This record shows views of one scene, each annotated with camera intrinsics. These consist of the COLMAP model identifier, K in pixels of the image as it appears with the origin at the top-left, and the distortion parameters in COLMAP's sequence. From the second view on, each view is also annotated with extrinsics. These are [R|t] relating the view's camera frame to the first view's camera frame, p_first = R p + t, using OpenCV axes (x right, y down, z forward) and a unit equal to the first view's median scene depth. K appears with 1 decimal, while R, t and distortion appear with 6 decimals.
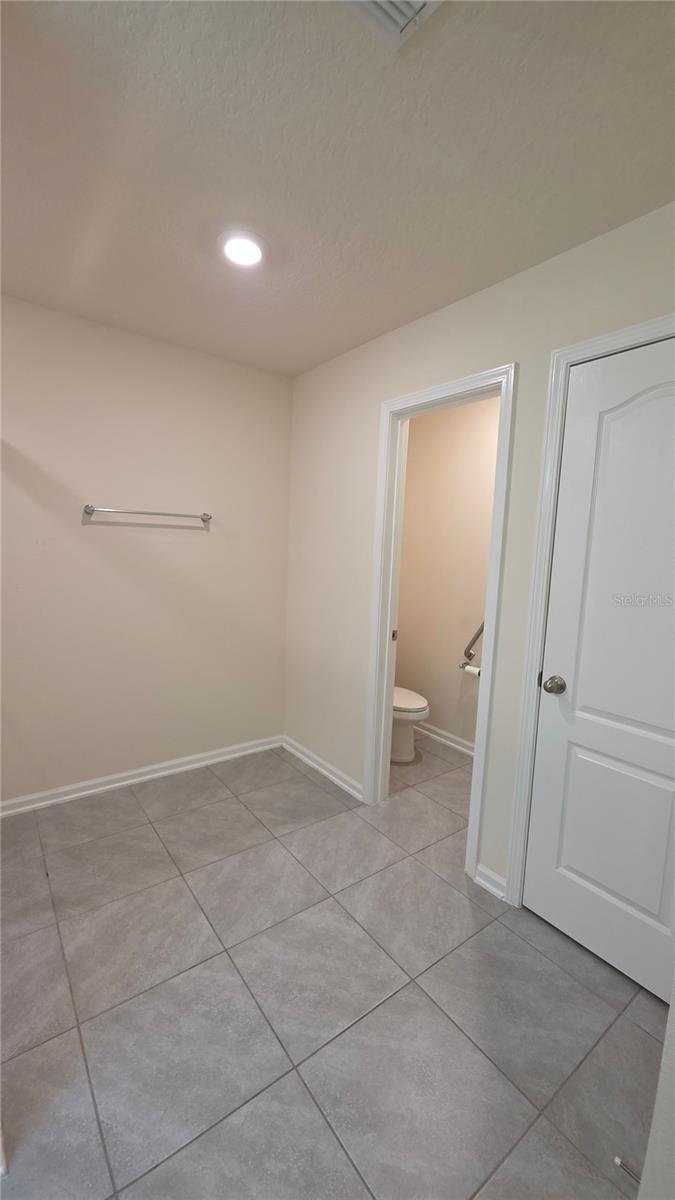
lens RADIAL K [[478.3, 0, 342.6], [0, 478.3, 599.8], [0, 0, 1]] dist [0.013804, -0.007138]
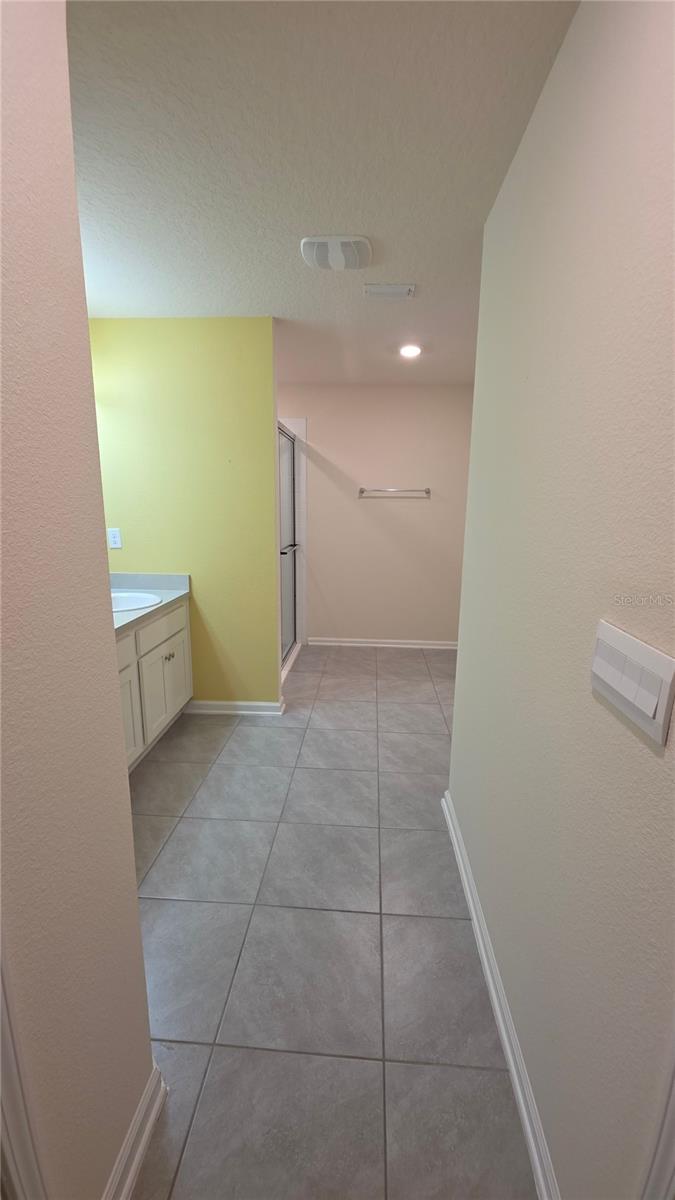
lens RADIAL K [[478.3, 0, 342.6], [0, 478.3, 599.8], [0, 0, 1]] dist [0.013804, -0.007138]
pose [[0.756609, 0.098286, -0.646439, 0.758084], [-0.056839, 0.994782, 0.084724, 0.093292], [0.651393, -0.027360, 0.758247, -0.533687]]
